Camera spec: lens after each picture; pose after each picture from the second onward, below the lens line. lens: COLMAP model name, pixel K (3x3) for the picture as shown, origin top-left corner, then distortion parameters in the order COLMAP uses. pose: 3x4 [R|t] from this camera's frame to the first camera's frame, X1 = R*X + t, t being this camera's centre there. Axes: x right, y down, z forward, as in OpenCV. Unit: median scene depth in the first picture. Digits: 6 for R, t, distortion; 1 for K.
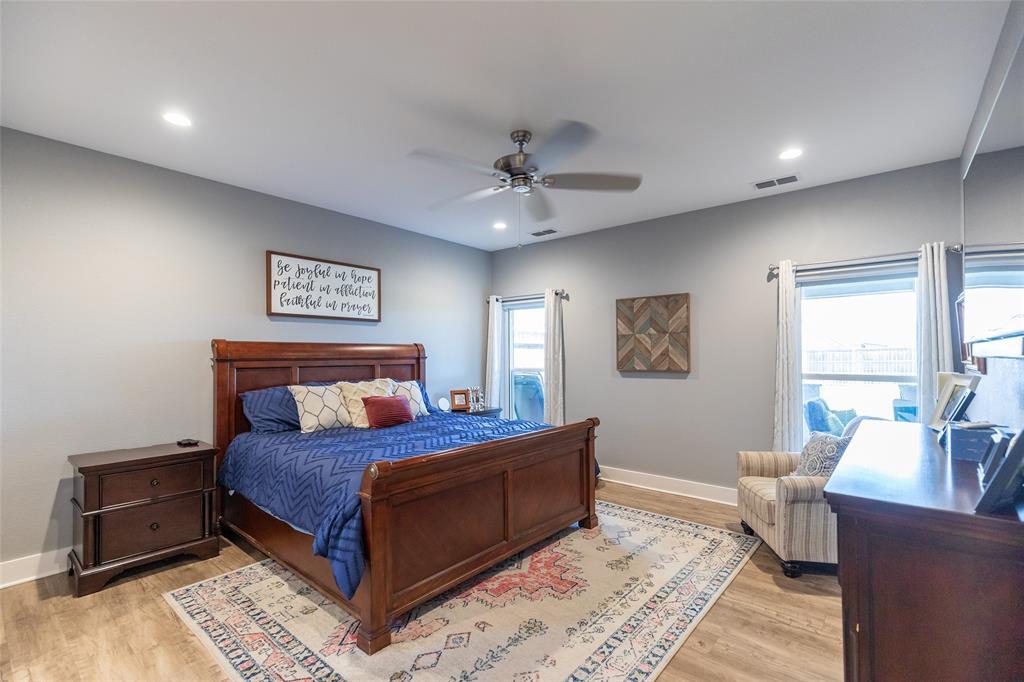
lens RADIAL K [[458.9, 0, 508.7], [0, 458.9, 350.6], [0, 0, 1]] dist [-0.001613, -0.000101]
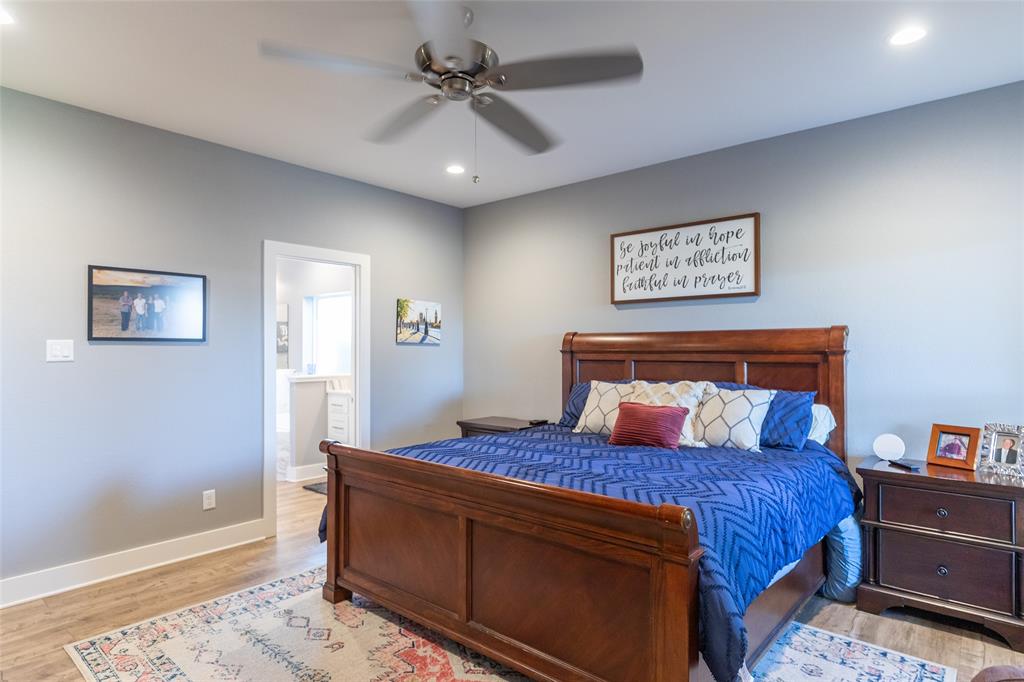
lens RADIAL K [[579.5, 0, 513.0], [0, 579.5, 338.6], [0, 0, 1]] dist [0.015463, 0.000464]
pose [[-0.018391, -0.015889, -0.999705, 0.594503], [0.009993, 0.999821, -0.016075, 0.008387], [0.999781, -0.010285, -0.018229, 0.747477]]
